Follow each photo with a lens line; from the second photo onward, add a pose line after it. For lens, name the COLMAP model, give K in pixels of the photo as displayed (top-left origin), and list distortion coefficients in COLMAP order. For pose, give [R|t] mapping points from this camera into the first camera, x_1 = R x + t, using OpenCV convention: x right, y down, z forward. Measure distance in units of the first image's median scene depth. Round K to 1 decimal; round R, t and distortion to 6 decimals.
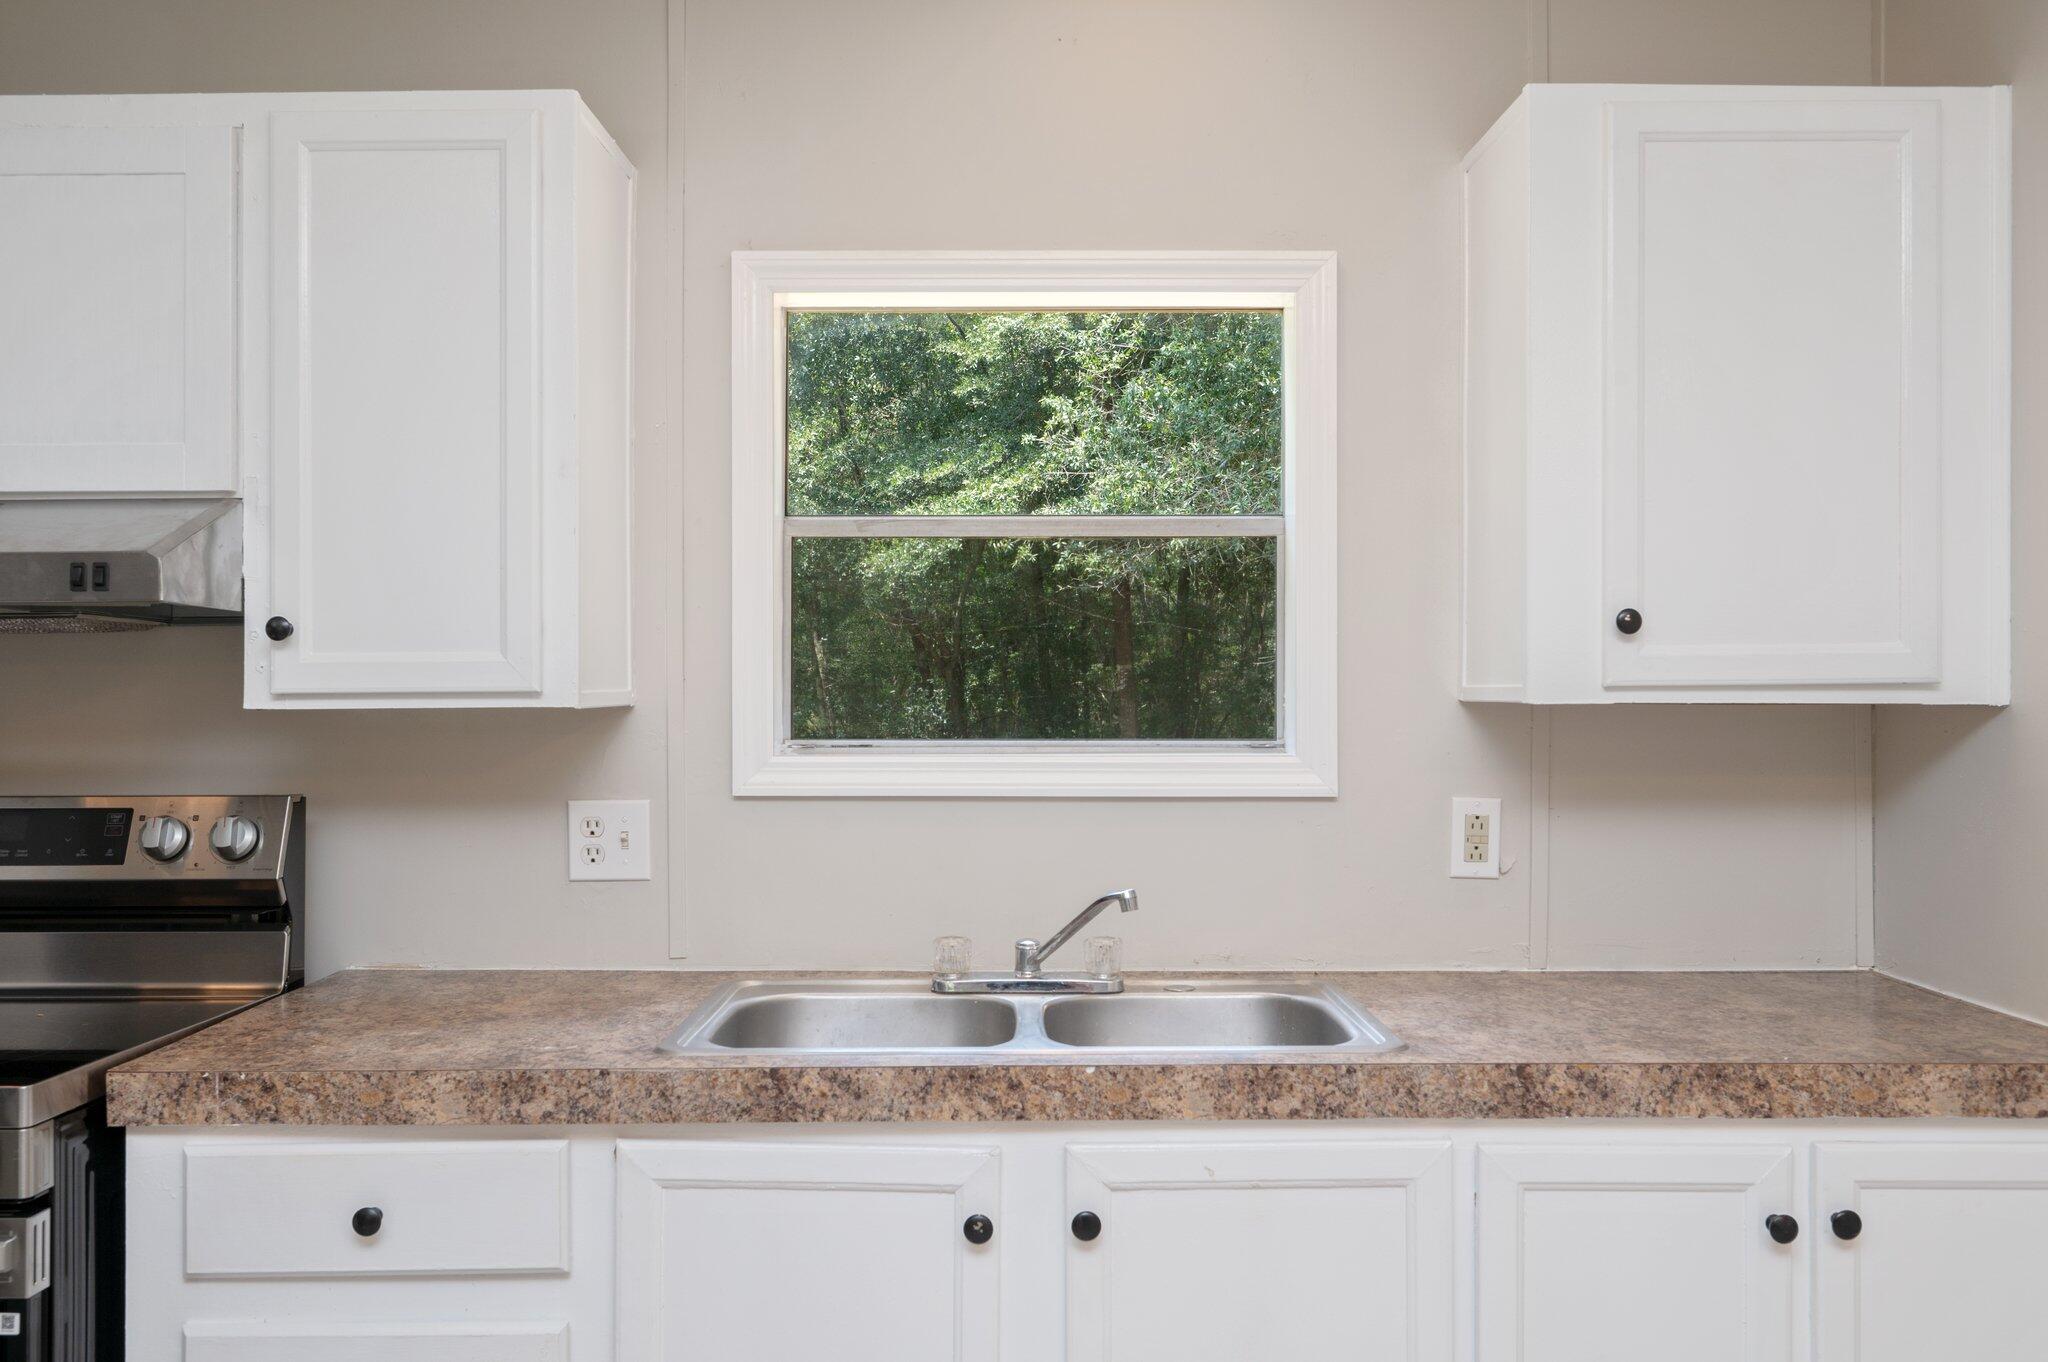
lens RADIAL K [[1574.7, 0, 1022.0], [0, 1574.7, 688.7], [0, 0, 1]] dist [-0.010658, -0.003352]
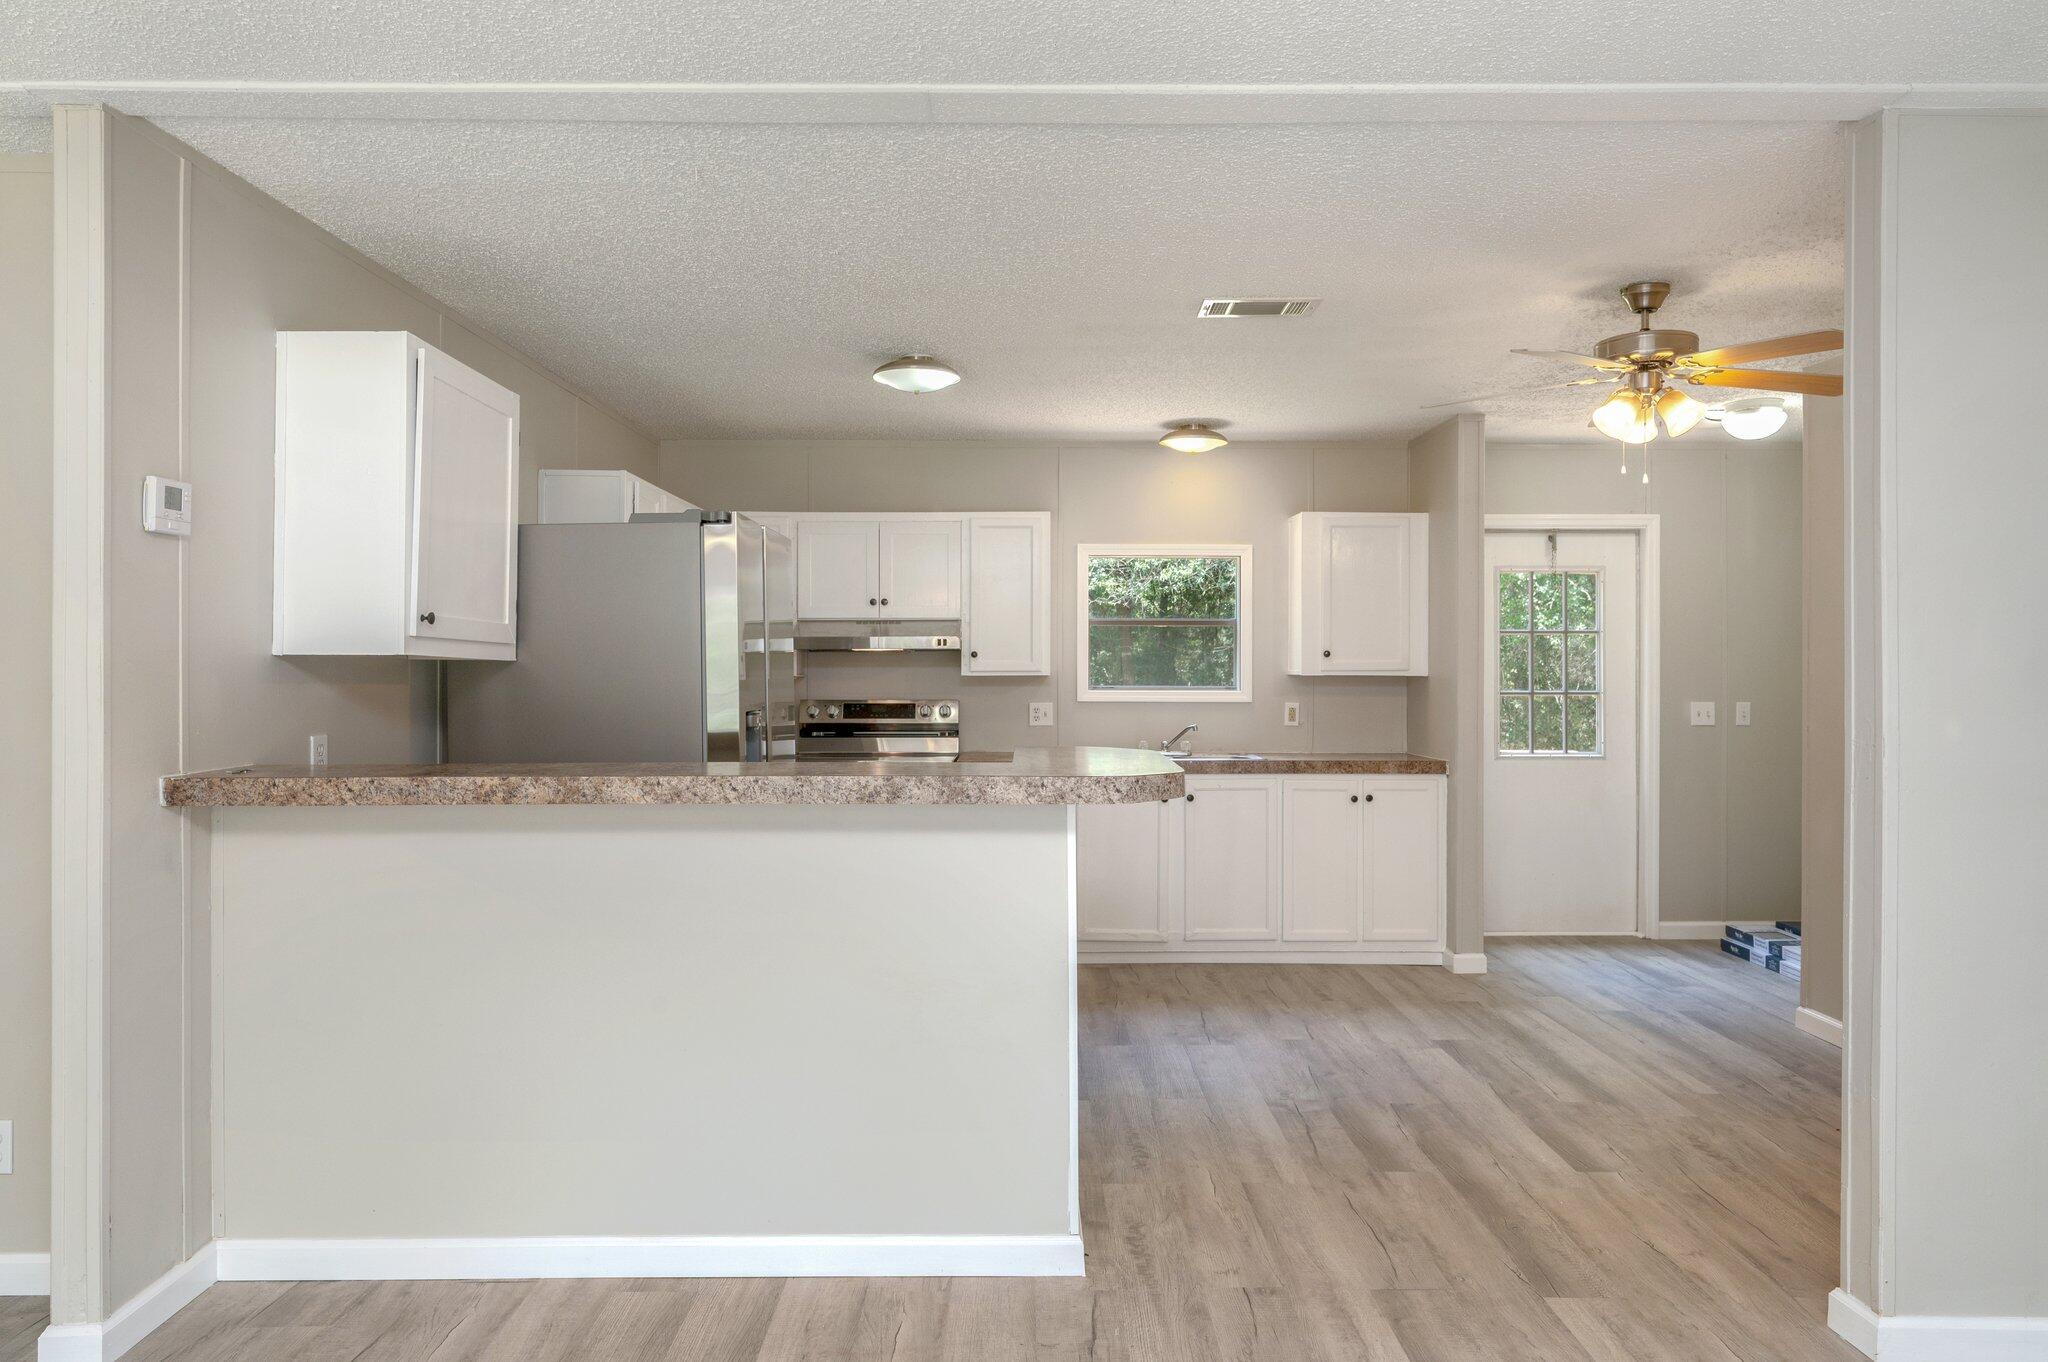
lens RADIAL K [[1307.0, 0, 1027.6], [0, 1307.0, 675.5], [0, 0, 1]] dist [-0.000148, 0.000048]
pose [[0.999908, 0.002892, 0.013223, -0.351874], [-0.002982, 0.999973, 0.006736, -0.008295], [-0.013203, -0.006775, 0.999890, -1.986659]]
